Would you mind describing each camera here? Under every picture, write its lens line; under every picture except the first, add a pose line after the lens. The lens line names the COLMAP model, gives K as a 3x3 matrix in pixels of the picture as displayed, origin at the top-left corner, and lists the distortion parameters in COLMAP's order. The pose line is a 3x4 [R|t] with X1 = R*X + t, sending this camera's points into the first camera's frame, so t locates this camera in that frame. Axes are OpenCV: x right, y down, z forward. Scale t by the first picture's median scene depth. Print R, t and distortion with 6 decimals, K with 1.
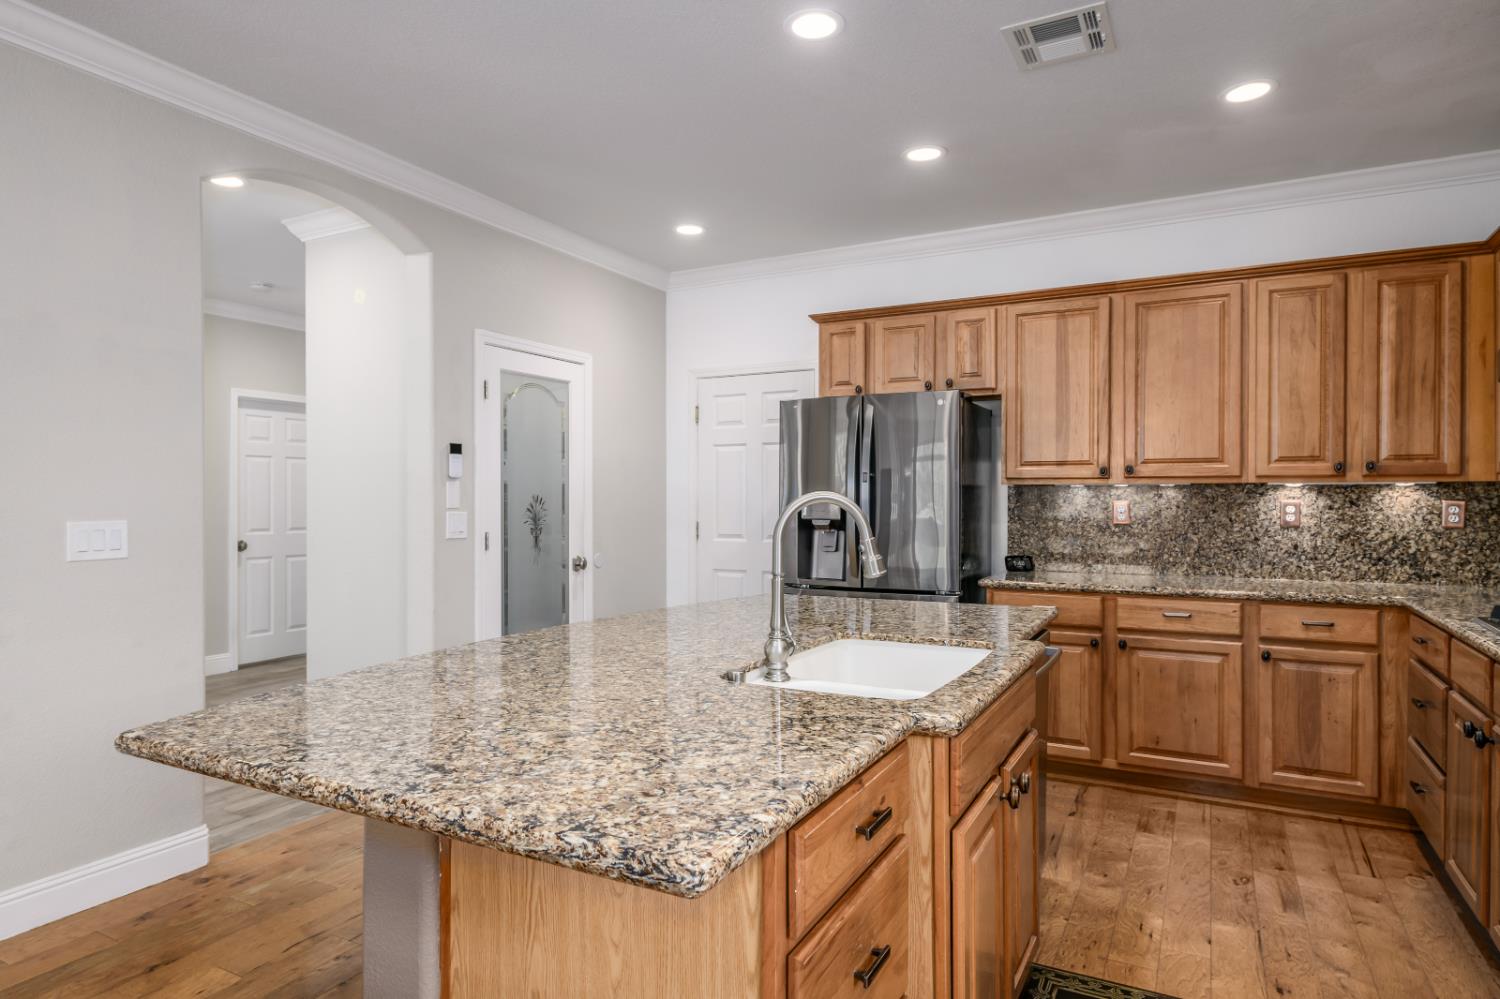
lens RADIAL K [[875.6, 0, 699.1], [0, 875.6, 502.4], [0, 0, 1]] dist [-0.000479, 0.000517]
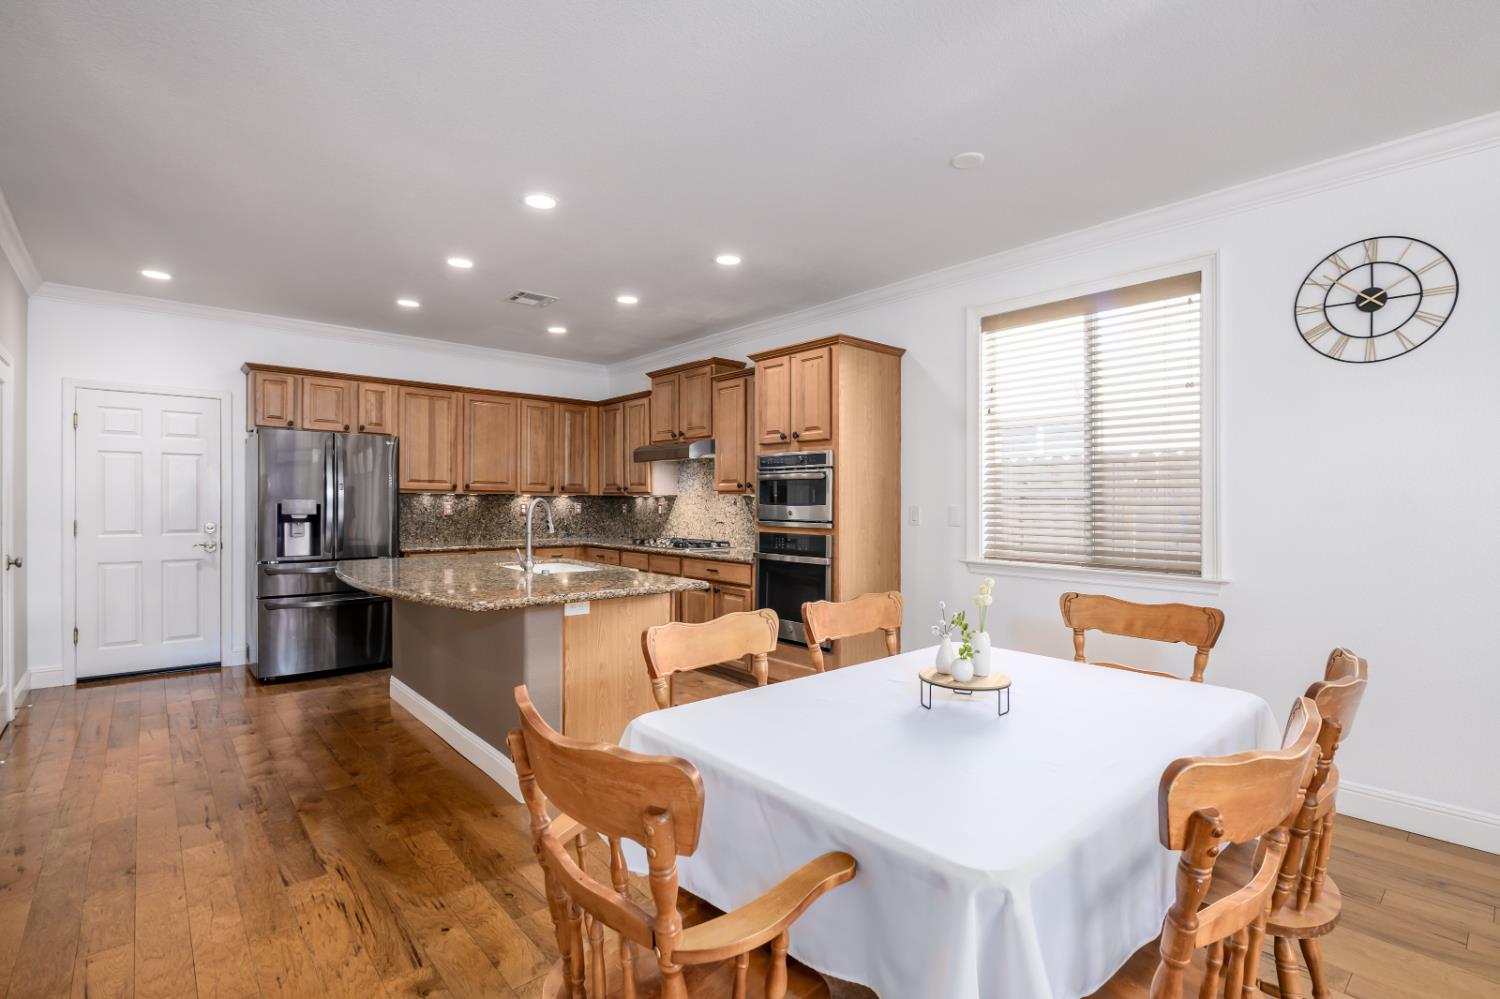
lens RADIAL K [[720.3, 0, 750.0], [0, 720.3, 499.5], [0, 0, 1]] dist [-0.001176, -0.000209]
pose [[0.337186, 0.006706, 0.941414, -0.793224], [-0.000691, 0.999976, -0.006876, 0.002156], [-0.941438, 0.001668, 0.337183, -0.112742]]
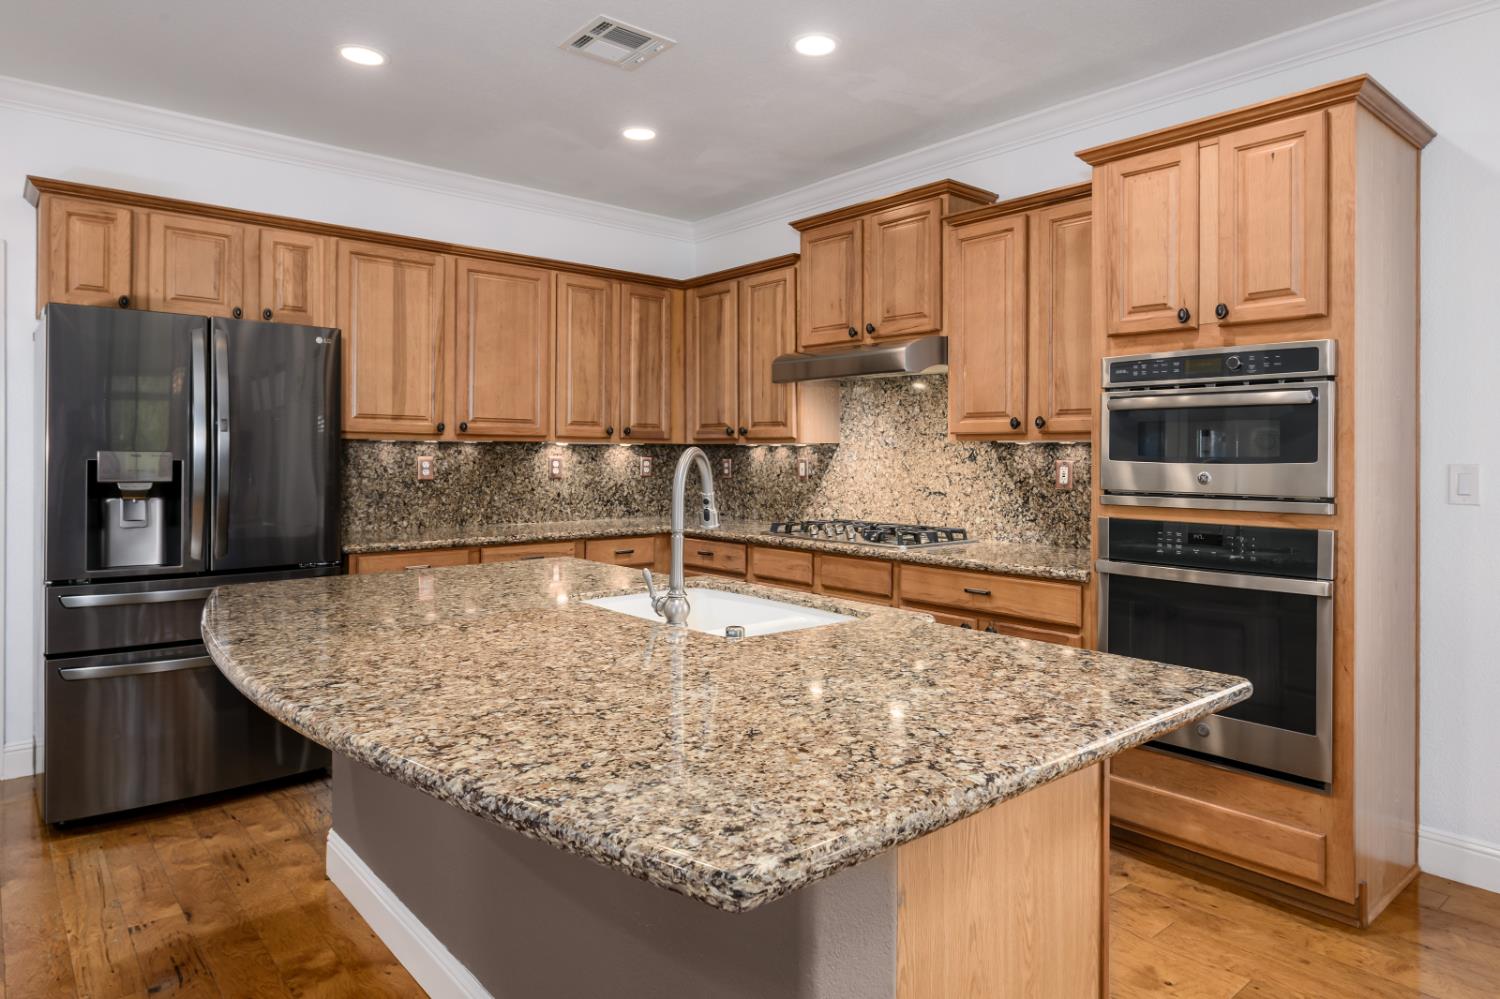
lens RADIAL K [[920.7, 0, 798.3], [0, 920.7, 450.4], [0, 0, 1]] dist [0.001708, 0.001088]
pose [[0.308957, 0.008126, 0.951041, -0.436050], [0.000407, 0.999962, -0.008676, 0.000365], [-0.951076, 0.003068, 0.308942, 0.286109]]
